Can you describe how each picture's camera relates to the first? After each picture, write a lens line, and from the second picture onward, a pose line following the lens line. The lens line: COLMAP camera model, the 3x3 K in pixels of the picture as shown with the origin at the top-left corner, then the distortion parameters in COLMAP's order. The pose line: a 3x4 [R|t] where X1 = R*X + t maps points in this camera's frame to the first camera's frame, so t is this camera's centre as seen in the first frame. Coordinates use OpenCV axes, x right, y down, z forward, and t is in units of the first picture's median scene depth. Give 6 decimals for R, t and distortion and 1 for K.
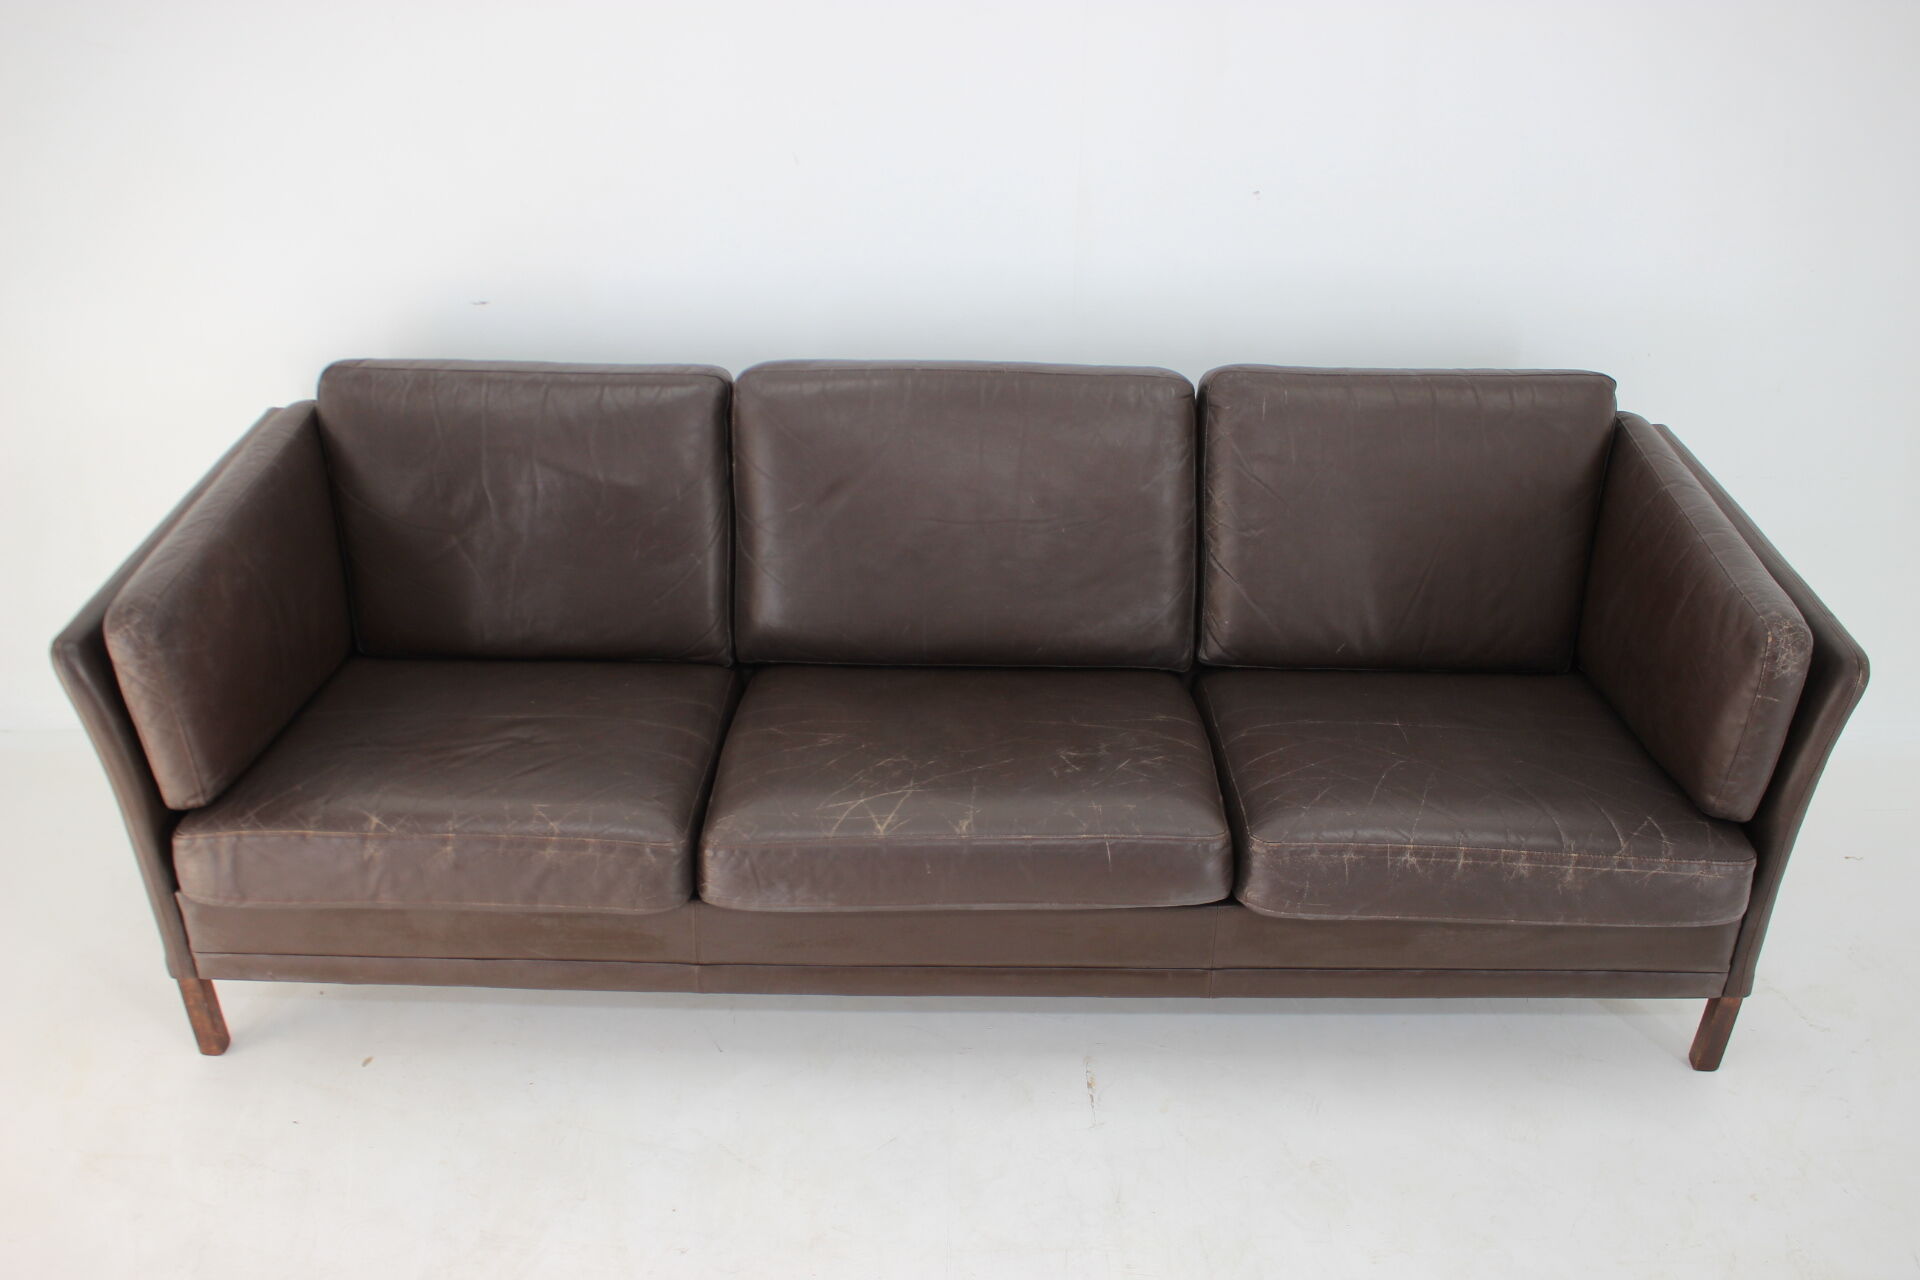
lens RADIAL K [[1799.7, 0, 960.0], [0, 1799.7, 640.0], [0, 0, 1]] dist [-0.083451, 0.018134]
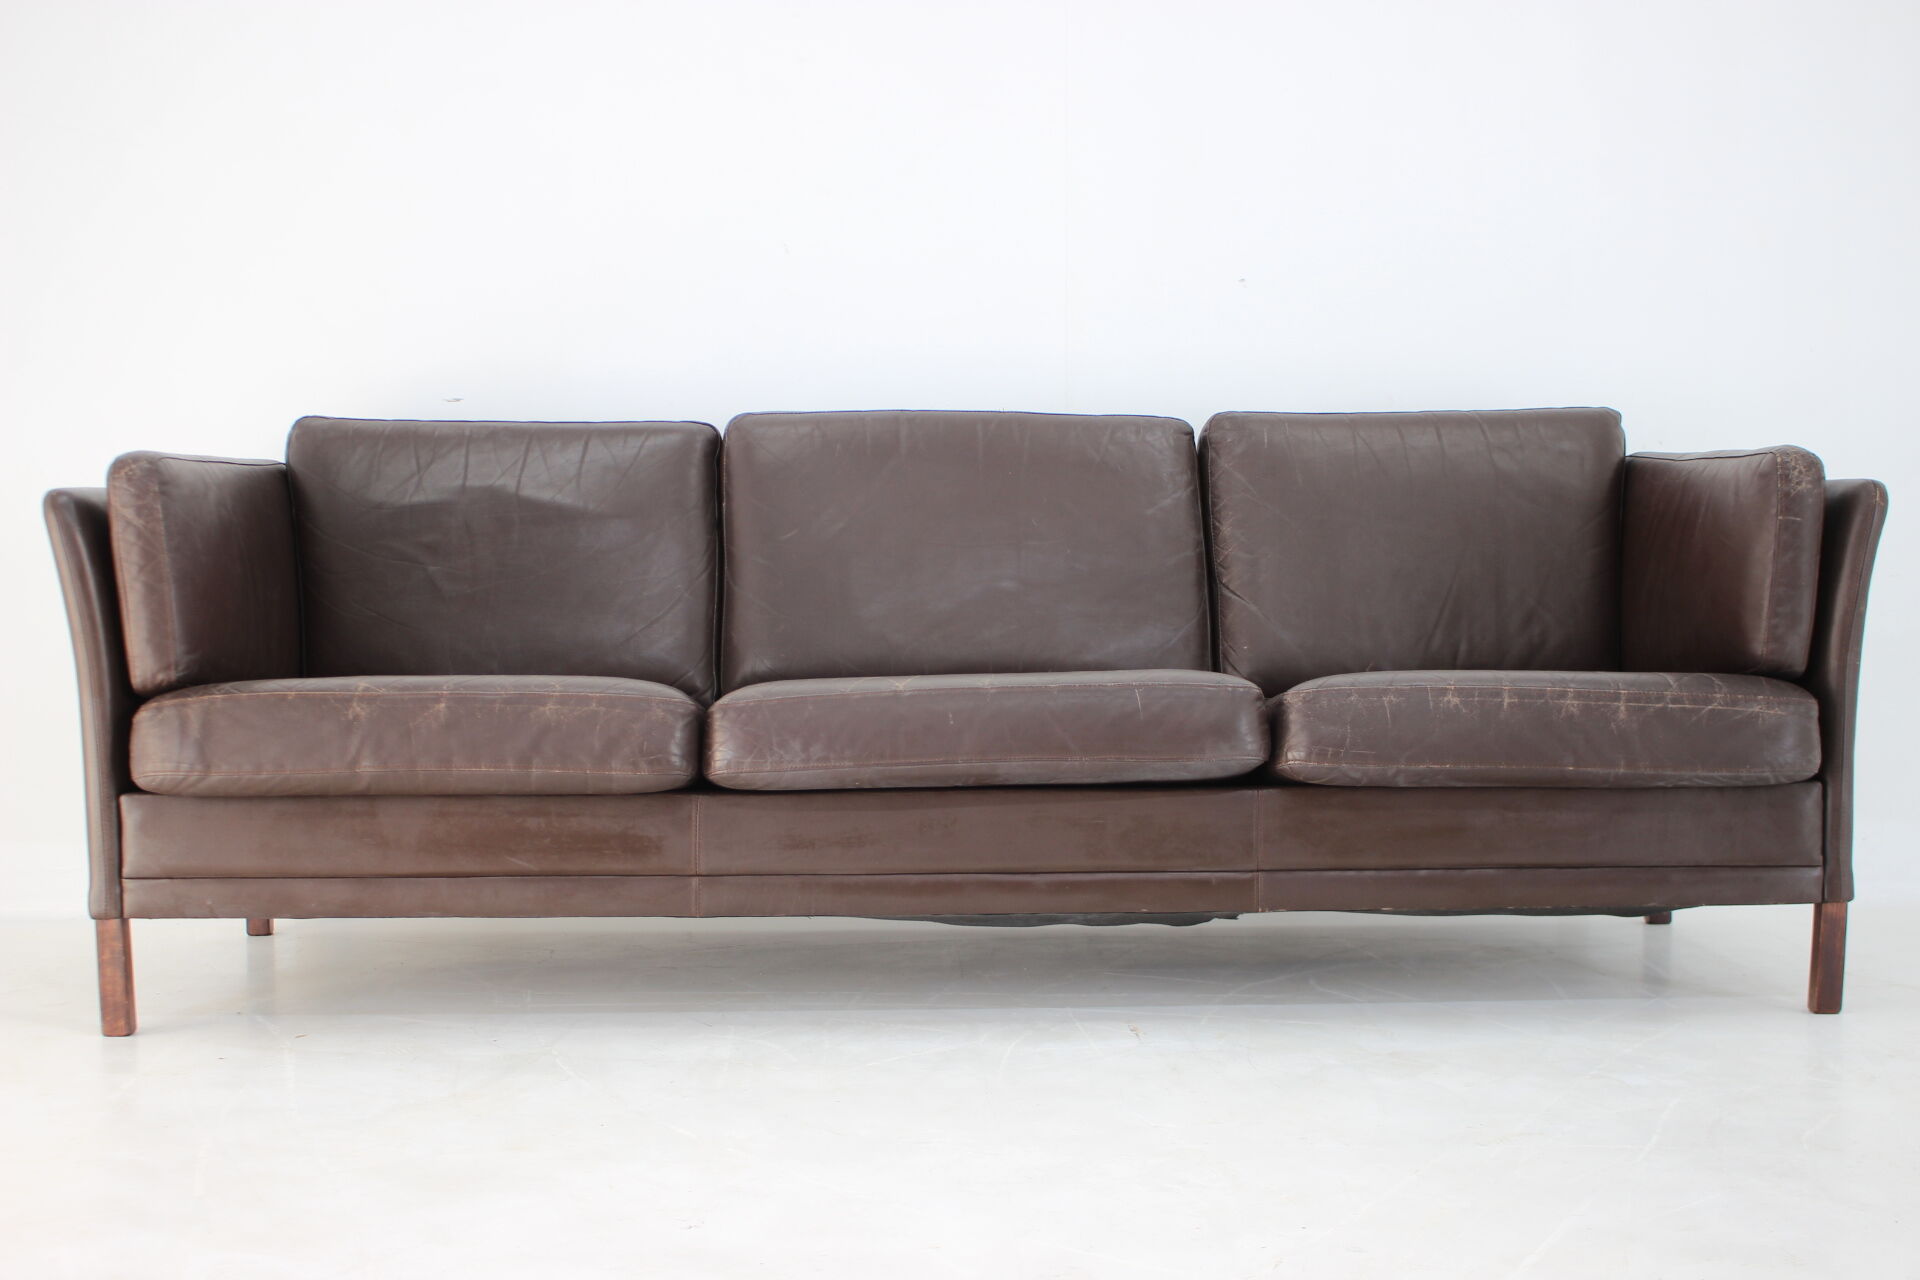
lens RADIAL K [[2494.3, 0, 960.0], [0, 2494.3, 640.0], [0, 0, 1]] dist [-0.022157, -0.077848]
pose [[0.999006, -0.013613, 0.042452, -0.064660], [0.031172, 0.894066, -0.446850, 0.645561], [-0.031872, 0.447729, 0.893601, -0.188377]]
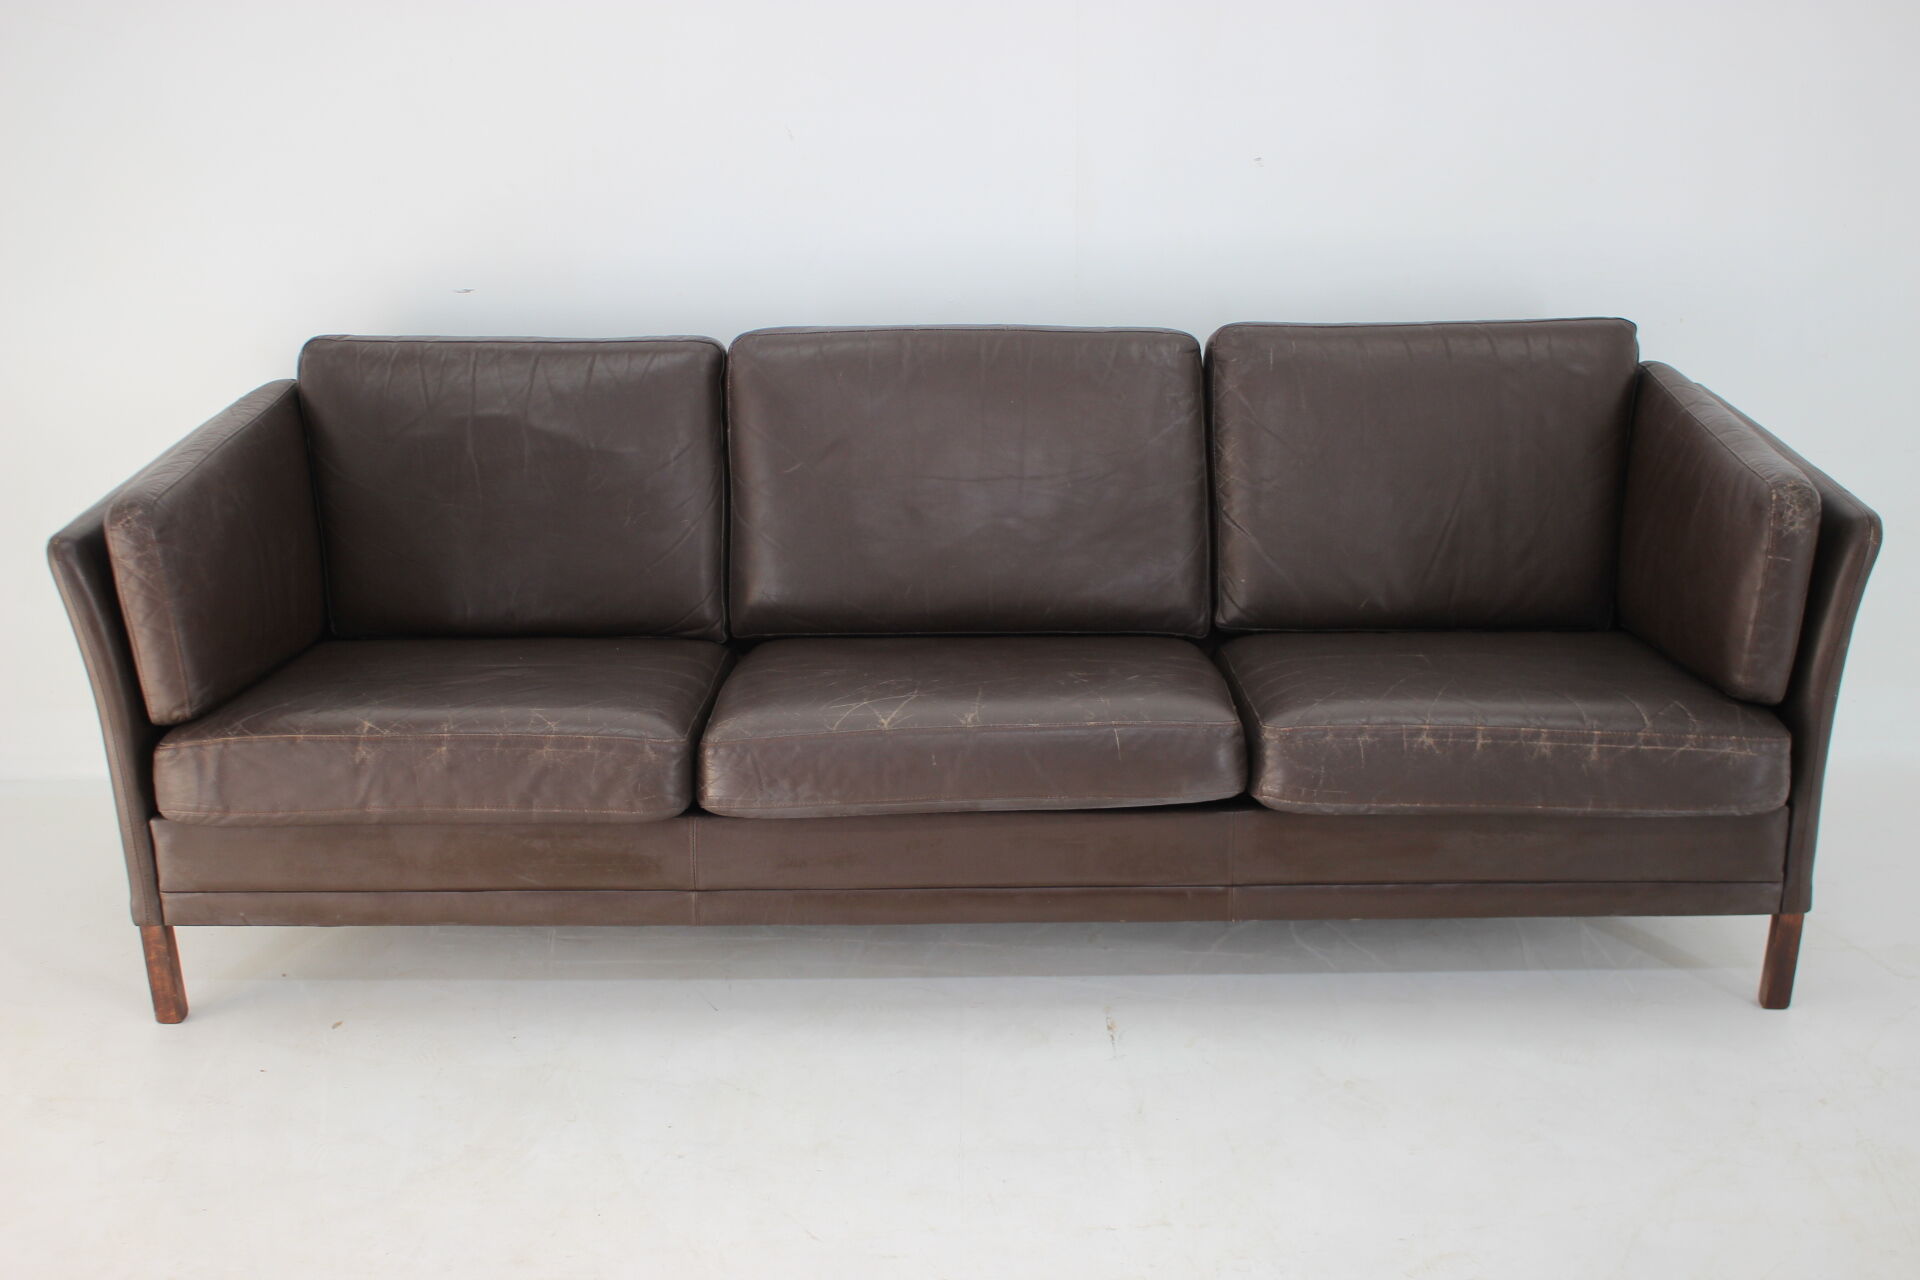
lens RADIAL K [[2350.5, 0, 960.0], [0, 2350.5, 640.0], [0, 0, 1]] dist [-0.034135, -0.037296]
pose [[0.999788, -0.019512, -0.006616, 0.006087], [0.017954, 0.982626, -0.184727, 0.284666], [0.010106, 0.184569, 0.982768, -0.257024]]
